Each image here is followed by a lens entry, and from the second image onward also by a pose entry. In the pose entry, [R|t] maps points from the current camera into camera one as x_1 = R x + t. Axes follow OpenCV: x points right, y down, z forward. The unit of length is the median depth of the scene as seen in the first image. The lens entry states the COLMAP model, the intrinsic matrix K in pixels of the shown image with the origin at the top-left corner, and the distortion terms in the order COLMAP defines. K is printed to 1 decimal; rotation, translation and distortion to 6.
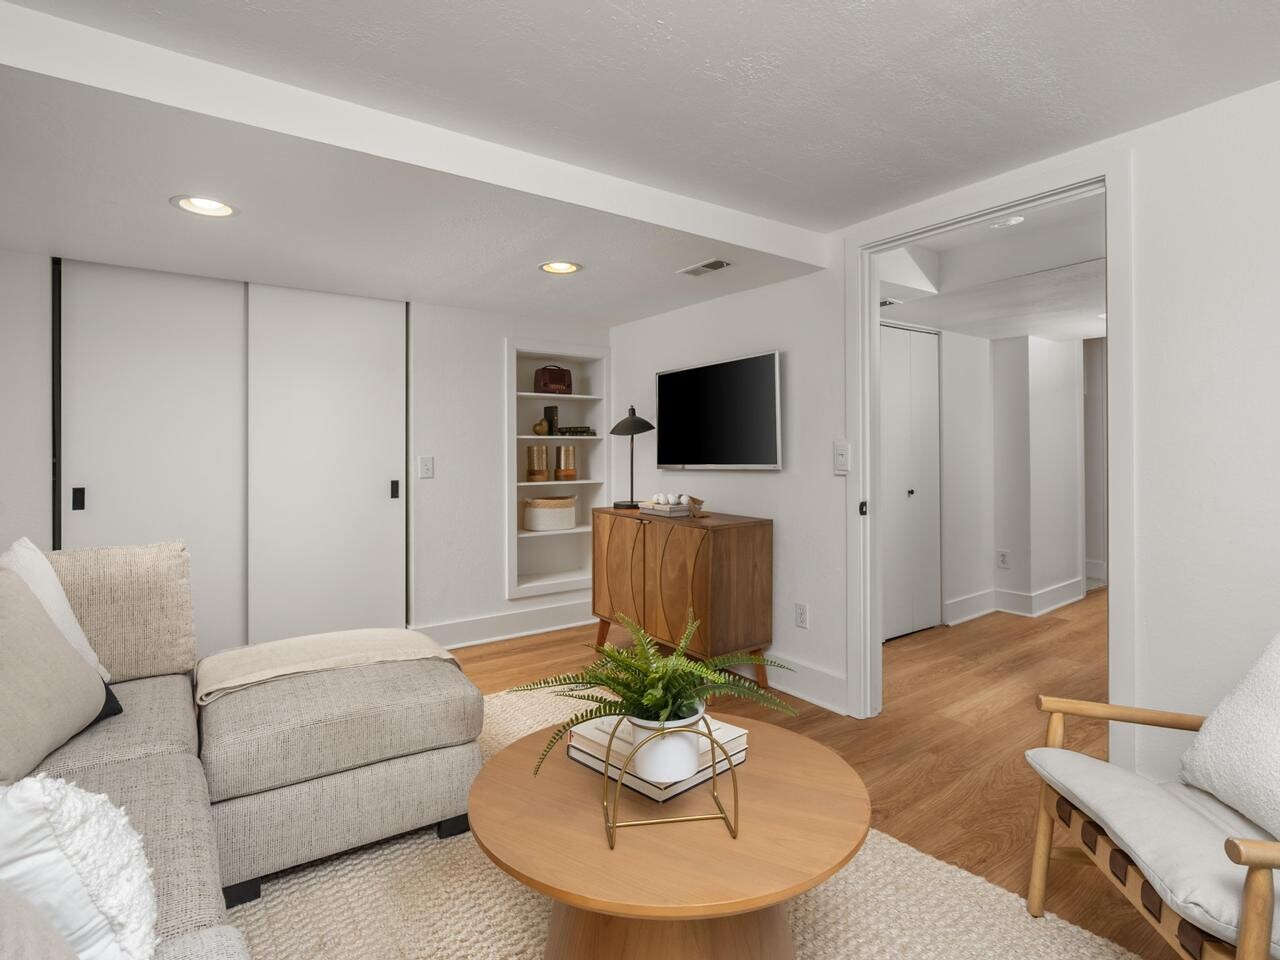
lens RADIAL K [[666.0, 0, 645.2], [0, 666.0, 457.2], [0, 0, 1]] dist [0.001596, 0.003459]
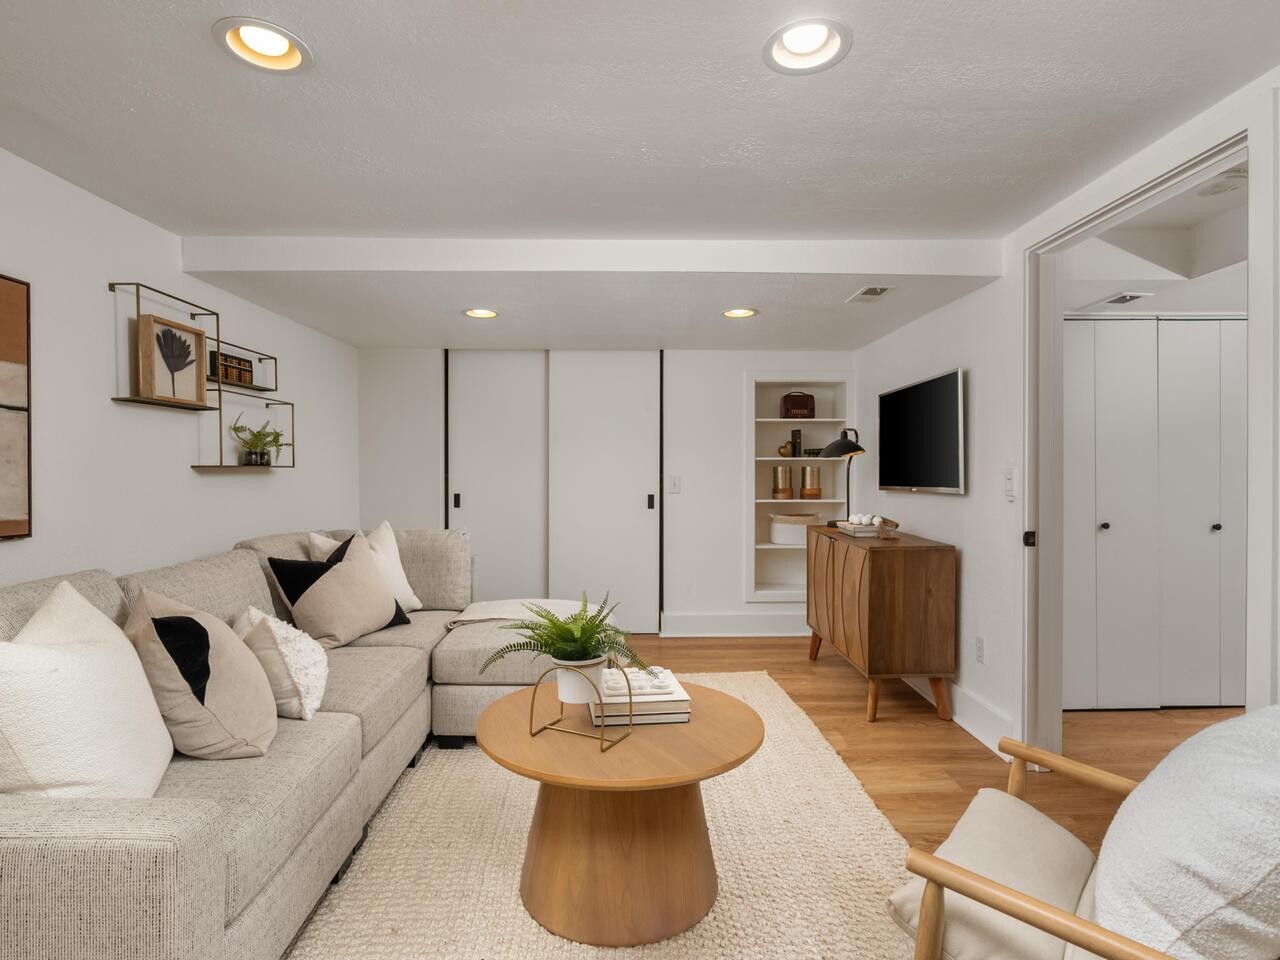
lens RADIAL K [[666.0, 0, 642.5], [0, 666.0, 483.4], [0, 0, 1]] dist [0.001596, 0.003459]
pose [[0.824562, 0.017513, -0.565500, 0.310634], [-0.009280, 0.999805, 0.017431, -0.007313], [0.565695, -0.009125, 0.824564, -0.034974]]
